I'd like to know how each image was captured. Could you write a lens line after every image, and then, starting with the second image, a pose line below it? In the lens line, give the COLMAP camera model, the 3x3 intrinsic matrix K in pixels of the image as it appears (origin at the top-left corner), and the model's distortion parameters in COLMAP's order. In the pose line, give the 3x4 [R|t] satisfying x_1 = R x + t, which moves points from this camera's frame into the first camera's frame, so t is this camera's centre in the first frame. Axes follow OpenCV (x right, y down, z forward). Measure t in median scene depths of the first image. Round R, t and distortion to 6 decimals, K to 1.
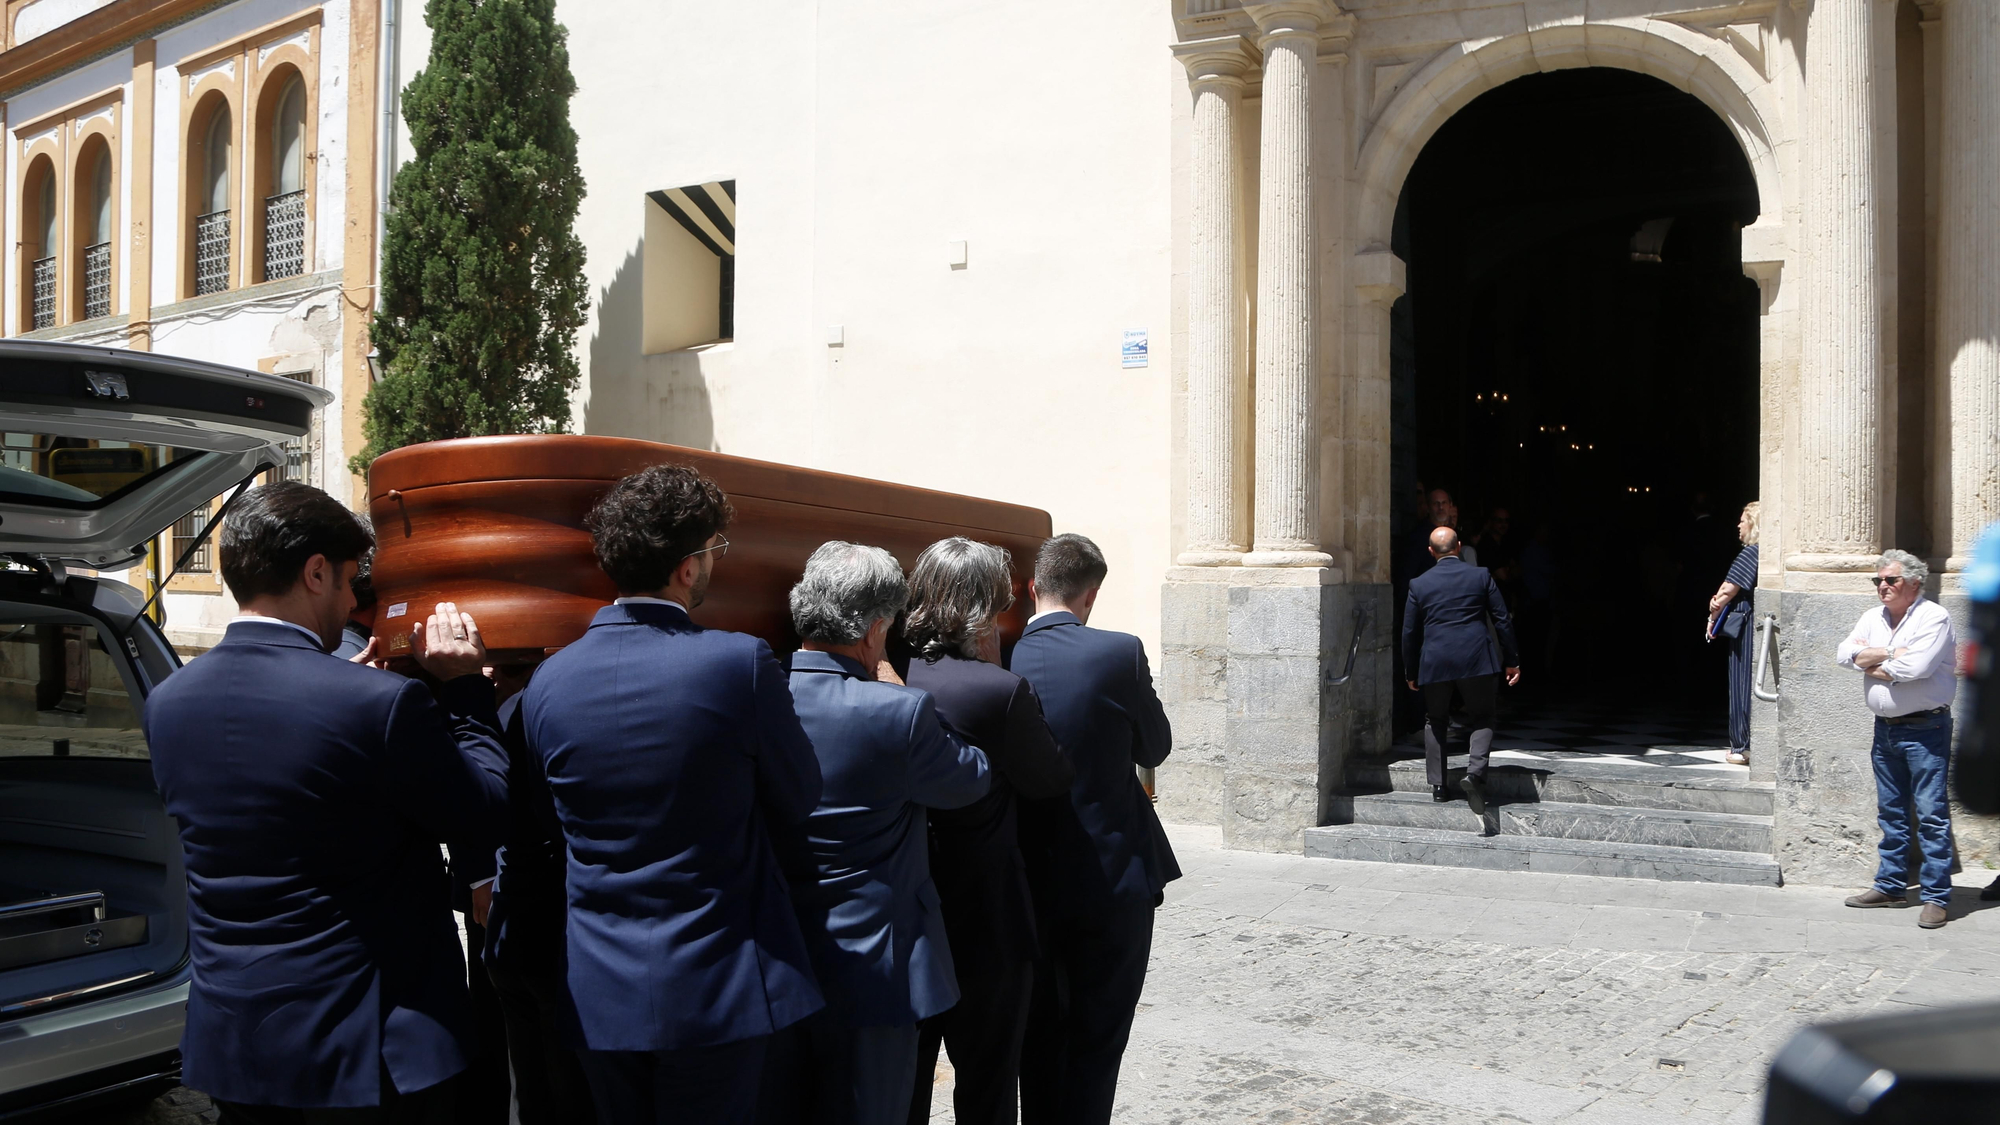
lens RADIAL K [[1620.7, 0, 995.0], [0, 1620.7, 577.9], [0, 0, 1]] dist [-0.131352, 0.084188]
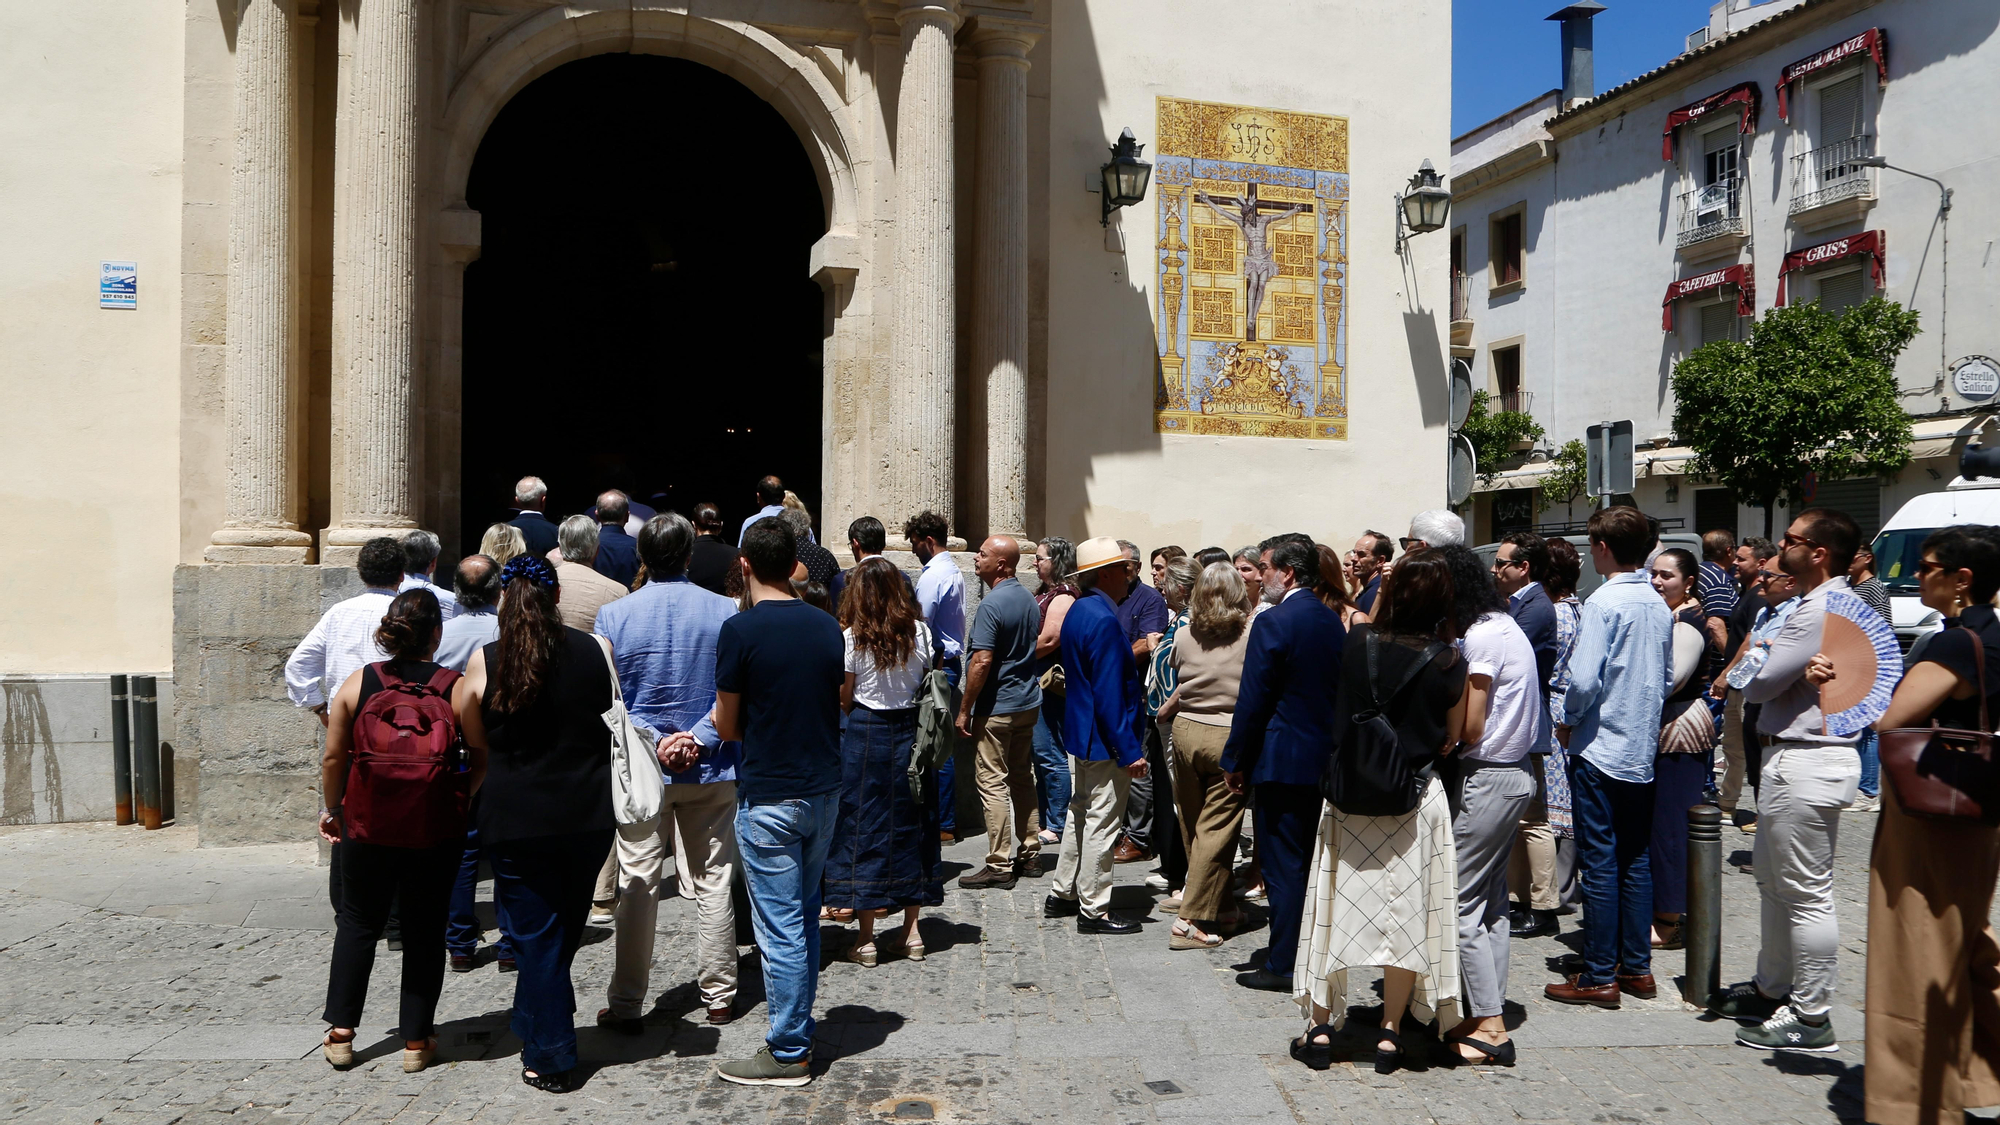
lens RADIAL K [[1620.7, 0, 1072.9], [0, 1620.7, 587.5], [0, 0, 1]] dist [-0.131352, 0.084188]
pose [[0.678595, -0.010761, 0.734433, -0.217277], [0.004675, 0.999936, 0.010331, 0.009600], [-0.734497, -0.003577, 0.678602, 0.119618]]
